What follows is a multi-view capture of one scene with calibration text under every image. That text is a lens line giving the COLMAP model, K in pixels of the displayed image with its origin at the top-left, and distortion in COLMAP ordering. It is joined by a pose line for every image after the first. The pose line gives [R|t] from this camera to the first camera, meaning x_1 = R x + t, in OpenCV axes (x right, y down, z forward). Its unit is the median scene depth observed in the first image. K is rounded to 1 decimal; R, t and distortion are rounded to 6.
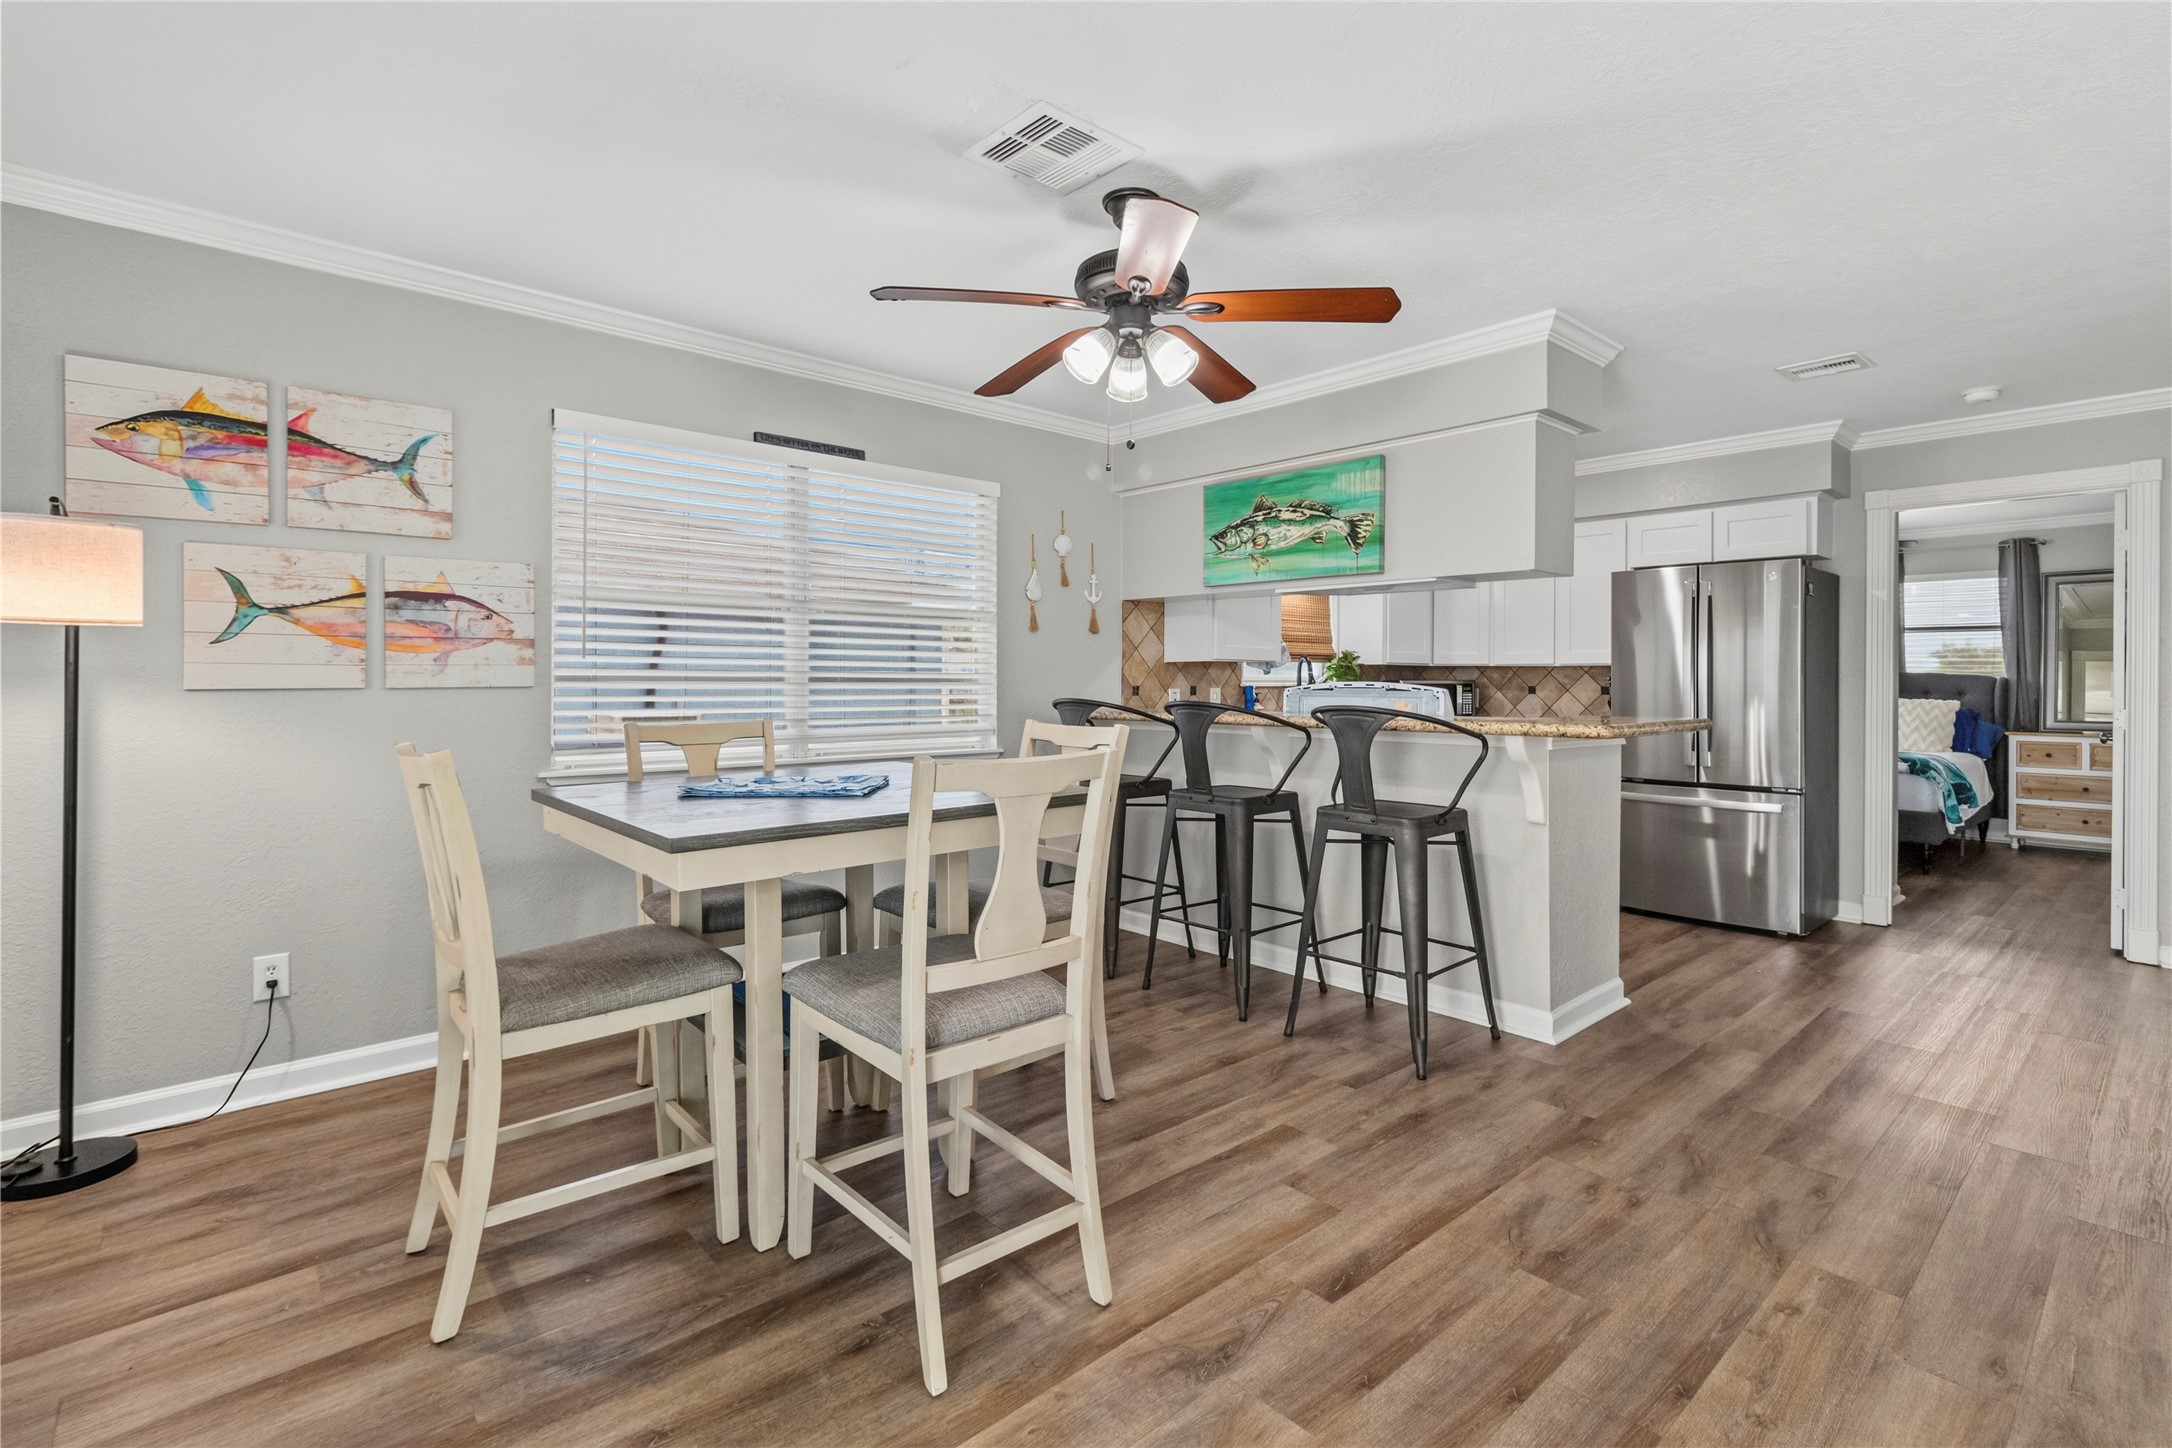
lens RADIAL K [[1011.2, 0, 1089.2], [0, 1011.2, 677.8], [0, 0, 1]] dist [0.003394, -0.000039]
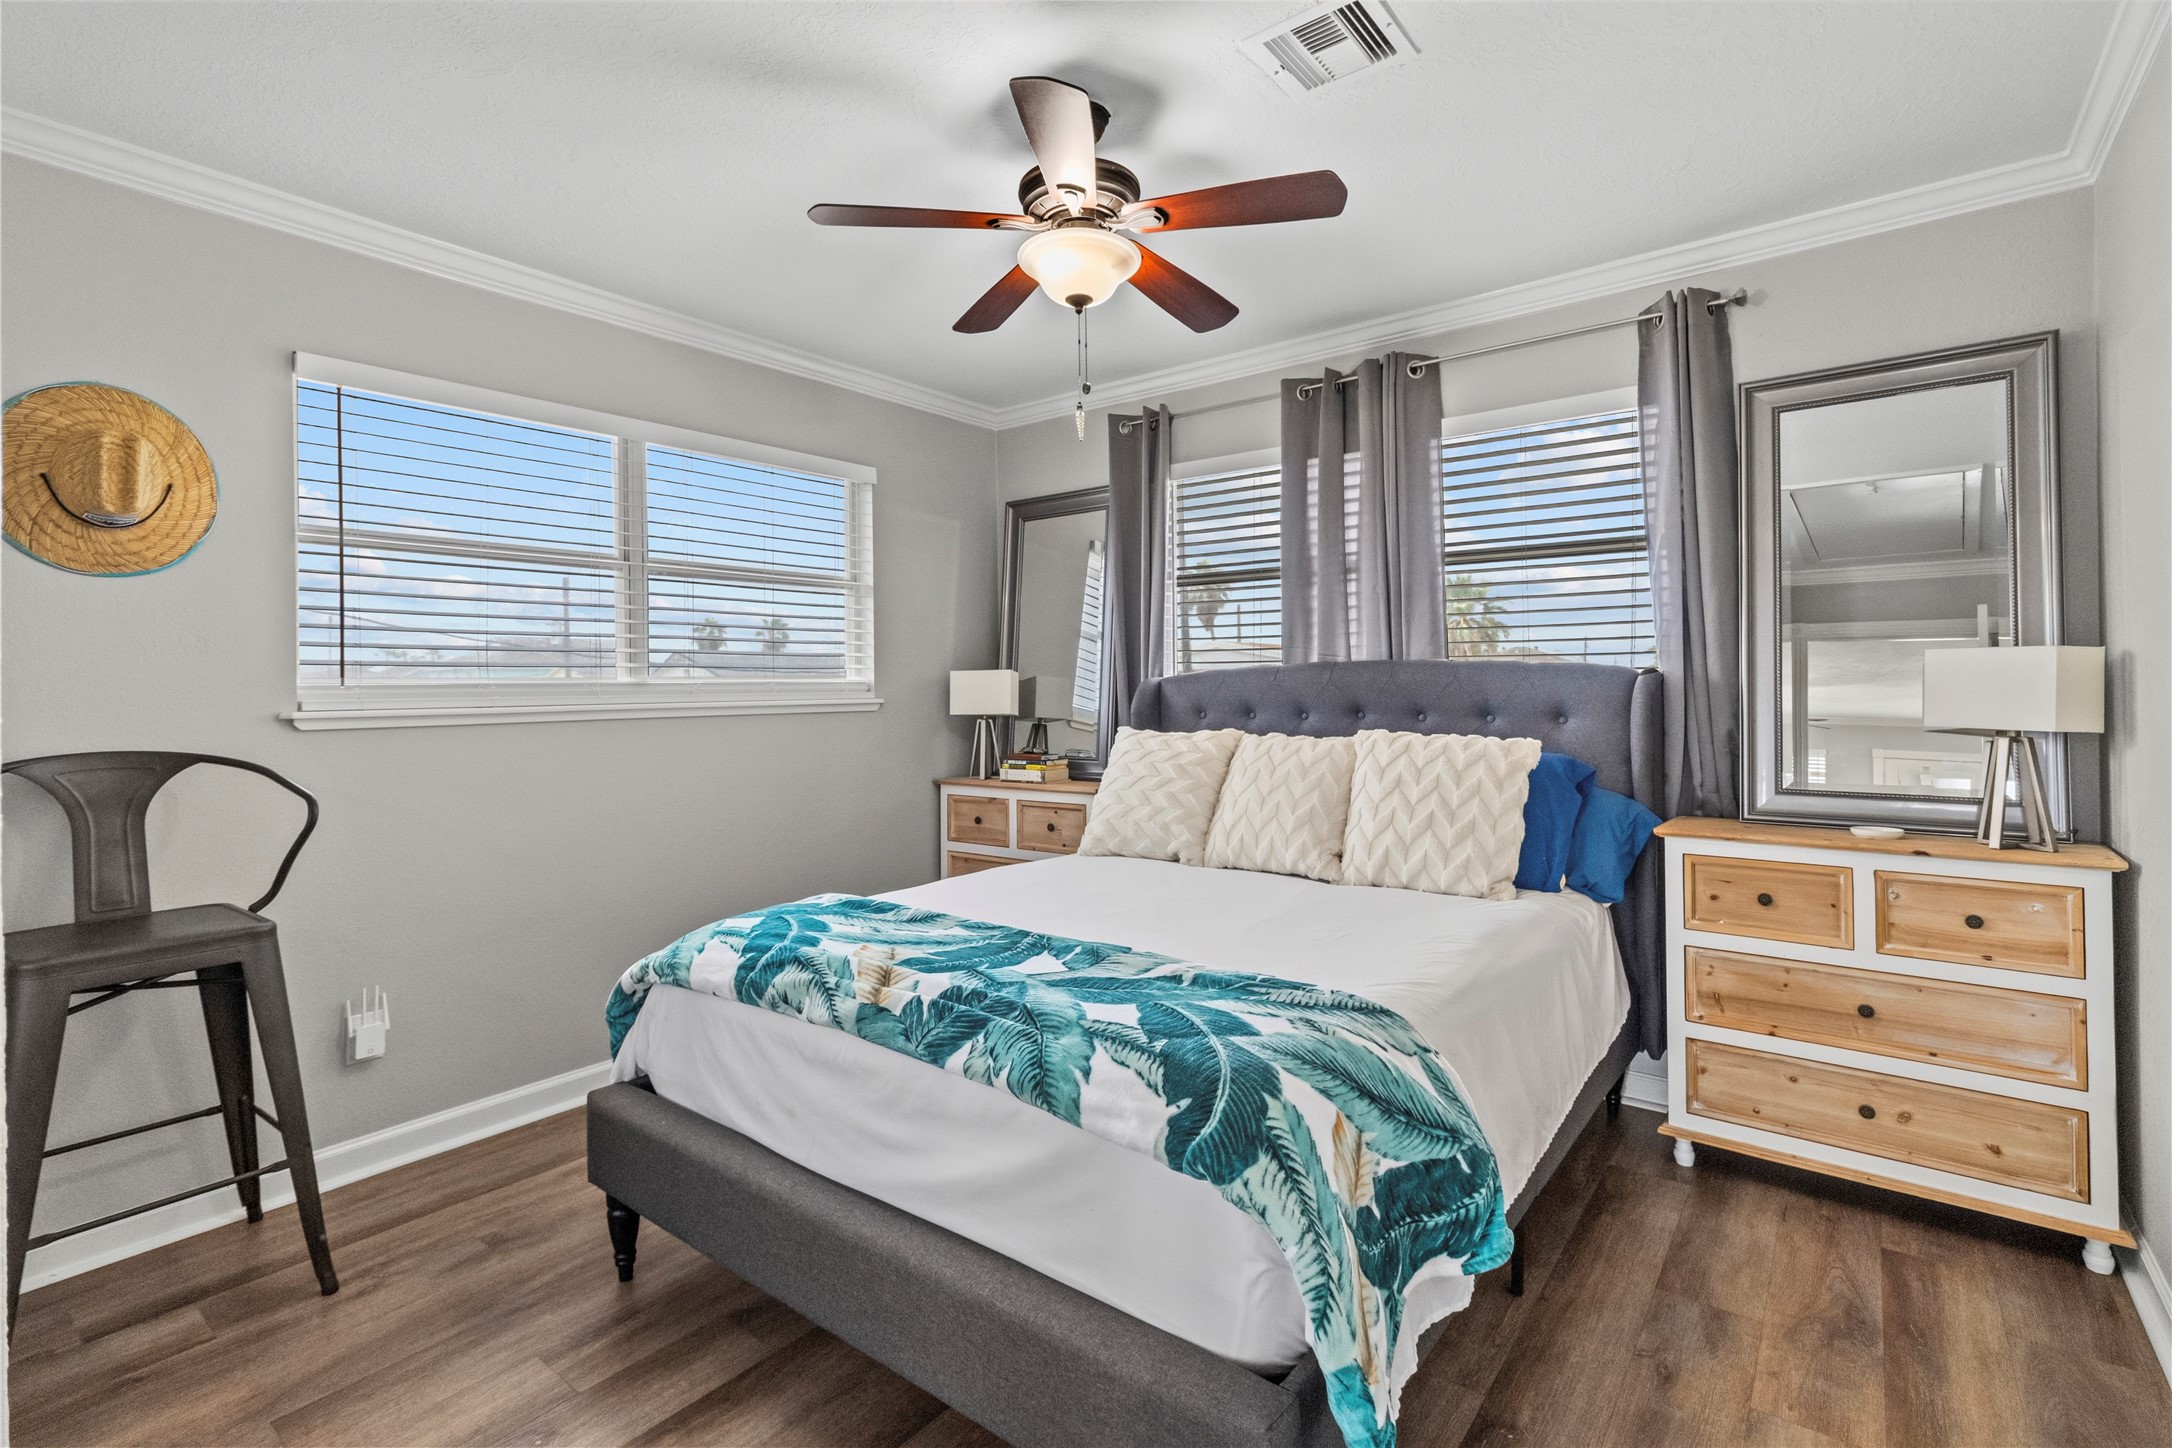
lens RADIAL K [[1011.2, 0, 1085.4], [0, 1011.2, 678.7], [0, 0, 1]] dist [0.003394, -0.000039]
pose [[0.982818, -0.011266, 0.184233, 0.647106], [0.012115, 0.999921, -0.003483, 0.001635], [-0.184179, 0.005655, 0.982876, 0.693734]]
